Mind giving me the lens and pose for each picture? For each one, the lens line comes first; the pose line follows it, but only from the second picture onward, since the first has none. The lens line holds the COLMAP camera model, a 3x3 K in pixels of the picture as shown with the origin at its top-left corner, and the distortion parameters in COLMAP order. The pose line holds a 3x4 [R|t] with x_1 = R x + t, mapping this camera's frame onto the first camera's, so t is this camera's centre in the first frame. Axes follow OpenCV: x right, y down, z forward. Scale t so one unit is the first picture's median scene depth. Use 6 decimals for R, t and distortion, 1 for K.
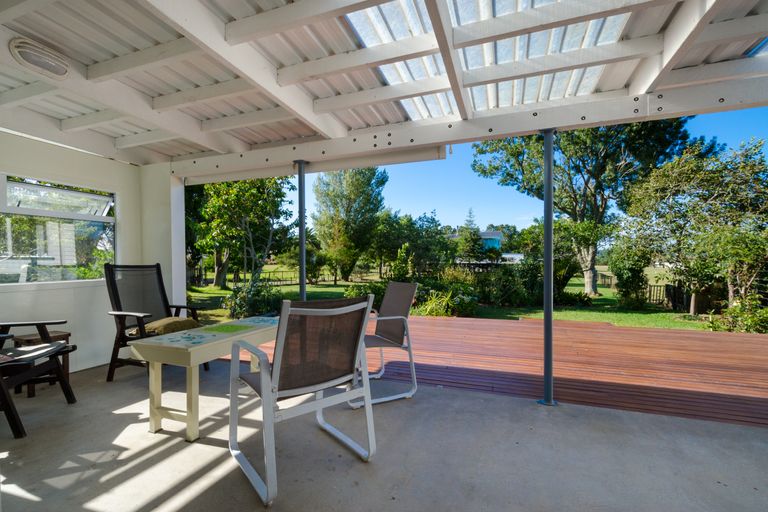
lens RADIAL K [[345.6, 0, 384.9], [0, 345.6, 258.8], [0, 0, 1]] dist [-0.000265, -0.000145]
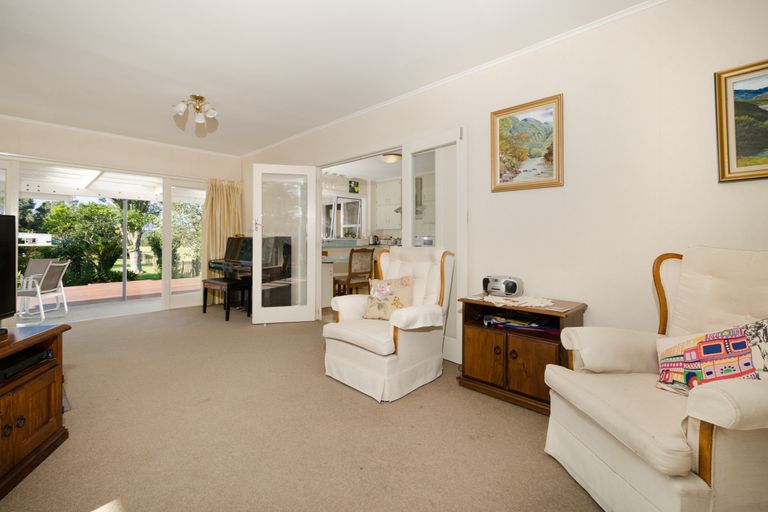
lens RADIAL K [[345.6, 0, 374.7], [0, 345.6, 237.7], [0, 0, 1]] dist [-0.000265, -0.000145]
pose [[0.415187, 0.008730, 0.909694, -0.129827], [-0.003459, 0.999962, -0.008018, -0.006854], [-0.909729, 0.000182, 0.415201, -0.215030]]
